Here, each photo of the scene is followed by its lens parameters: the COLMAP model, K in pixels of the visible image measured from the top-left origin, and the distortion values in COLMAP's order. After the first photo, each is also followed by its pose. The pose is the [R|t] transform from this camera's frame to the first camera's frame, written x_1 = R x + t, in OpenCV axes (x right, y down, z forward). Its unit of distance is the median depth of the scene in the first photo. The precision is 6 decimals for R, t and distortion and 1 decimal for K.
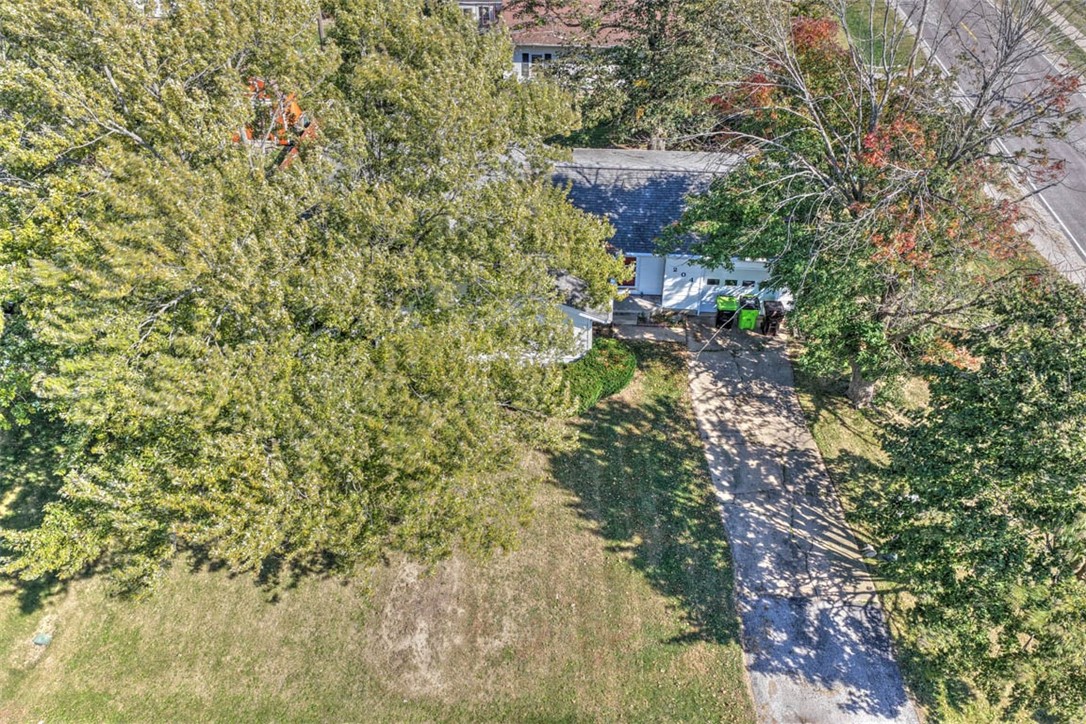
lens RADIAL K [[890.6, 0, 539.2], [0, 890.6, 359.2], [0, 0, 1]] dist [0.001387, -0.011302]
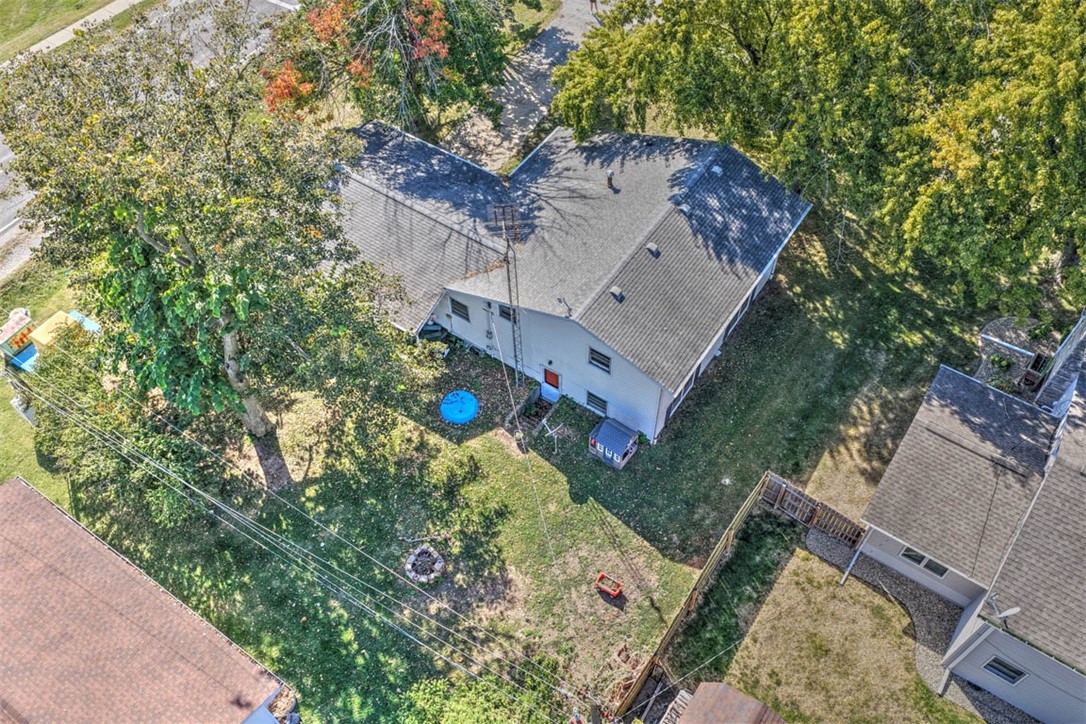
lens RADIAL K [[890.6, 0, 546.0], [0, 890.6, 353.2], [0, 0, 1]] dist [0.001387, -0.011302]
pose [[-0.881174, -0.354070, 0.313316, -0.492037], [0.319579, 0.042321, 0.946614, -1.434336], [-0.348427, 0.934261, 0.075861, 1.321973]]
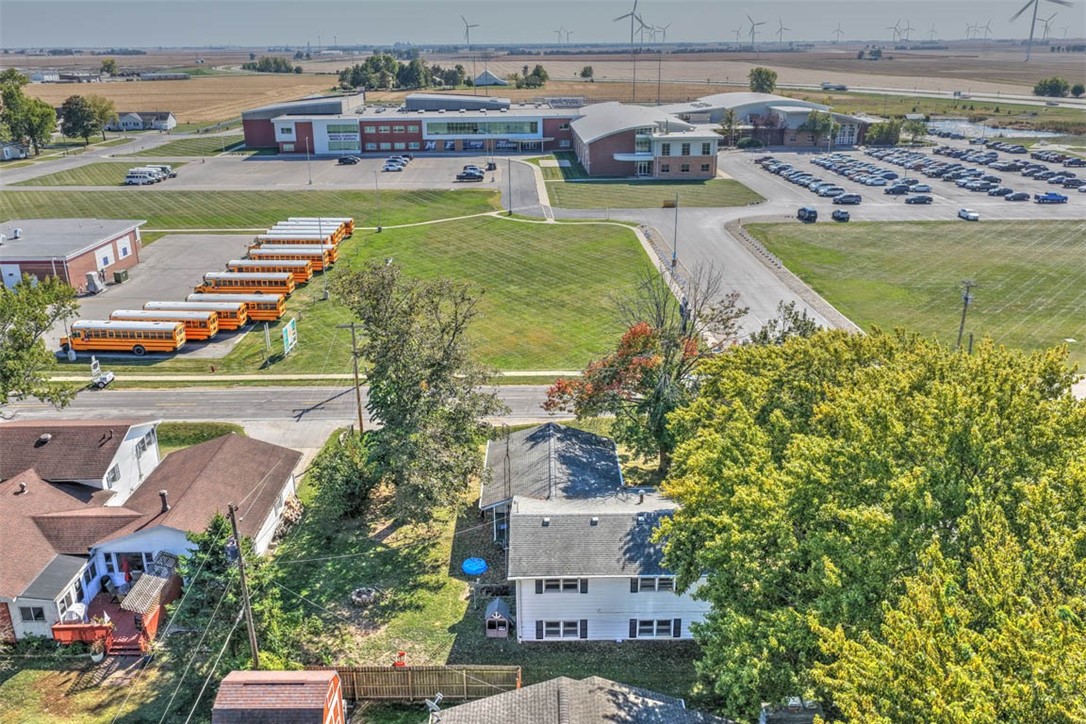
lens RADIAL K [[890.6, 0, 543.0], [0, 890.6, 362.7], [0, 0, 1]] dist [0.001387, -0.011302]
pose [[-0.110405, -0.299605, 0.947654, -1.705717], [0.623600, 0.721565, 0.300777, -1.067785], [-0.773908, 0.624164, 0.107169, 0.941344]]
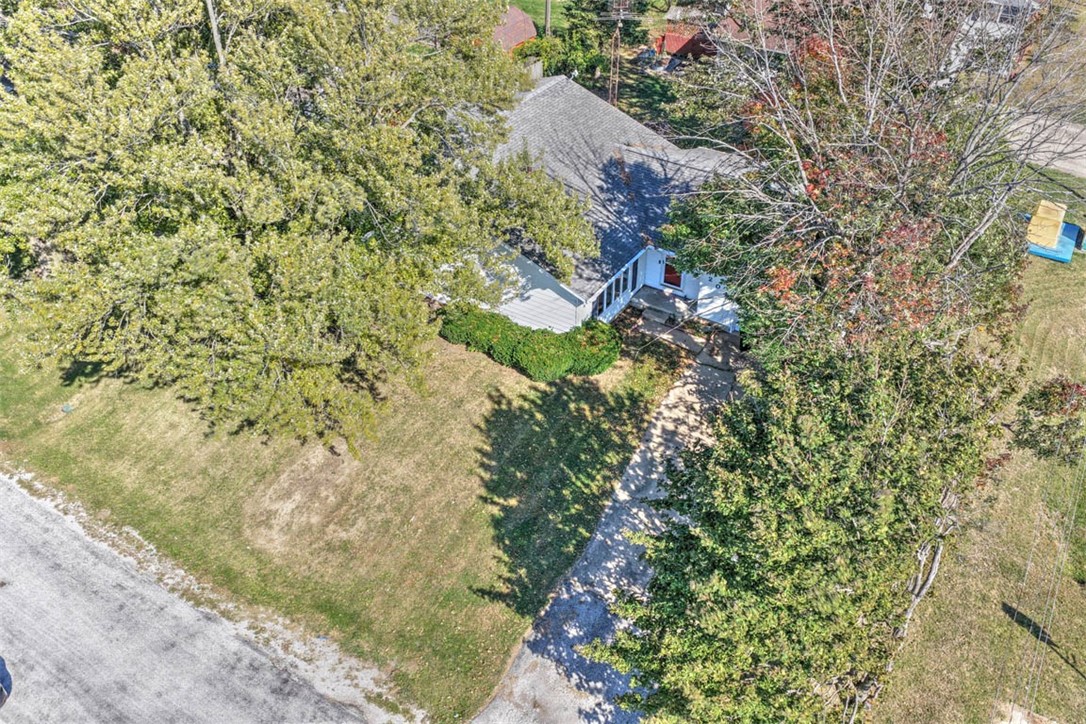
lens RADIAL K [[890.6, 0, 548.1], [0, 890.6, 365.5], [0, 0, 1]] dist [0.001387, -0.011302]
pose [[0.892920, 0.294003, -0.340963, 0.437687], [-0.290091, 0.954879, 0.063669, -0.024711], [0.344297, 0.042058, 0.937918, 0.031837]]
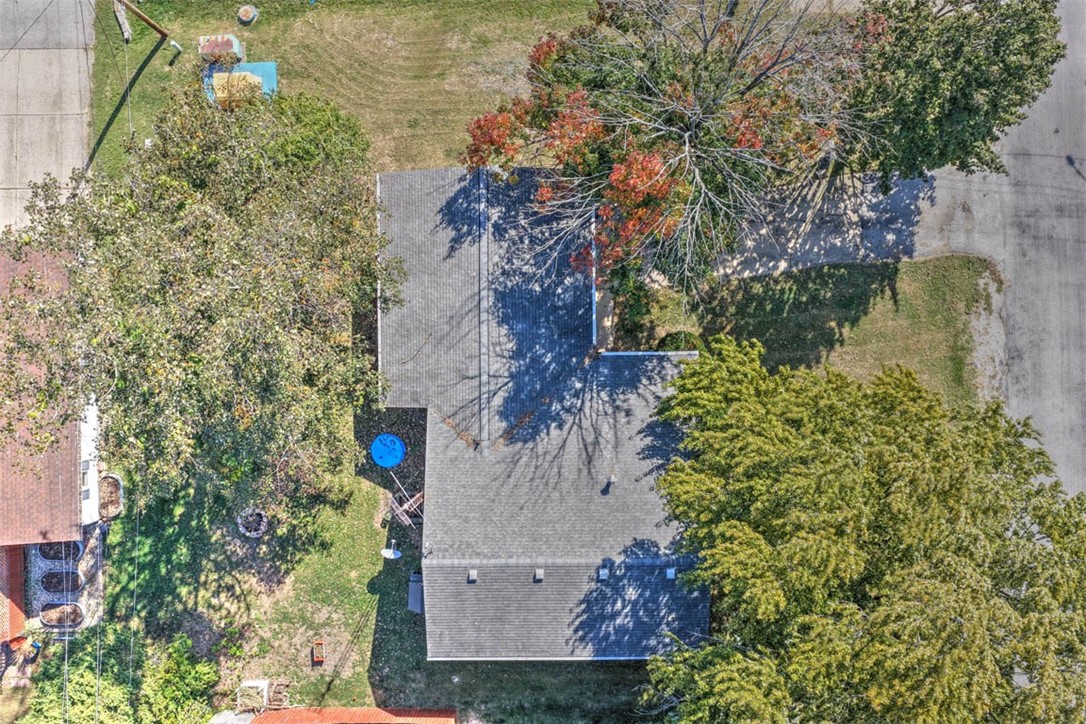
lens RADIAL K [[890.6, 0, 542.4], [0, 890.6, 364.4], [0, 0, 1]] dist [0.001387, -0.011302]
pose [[-0.116061, -0.992984, 0.022626, 0.064610], [0.626704, -0.055539, 0.777276, -1.218893], [-0.770566, 0.104392, 0.628753, 0.425220]]
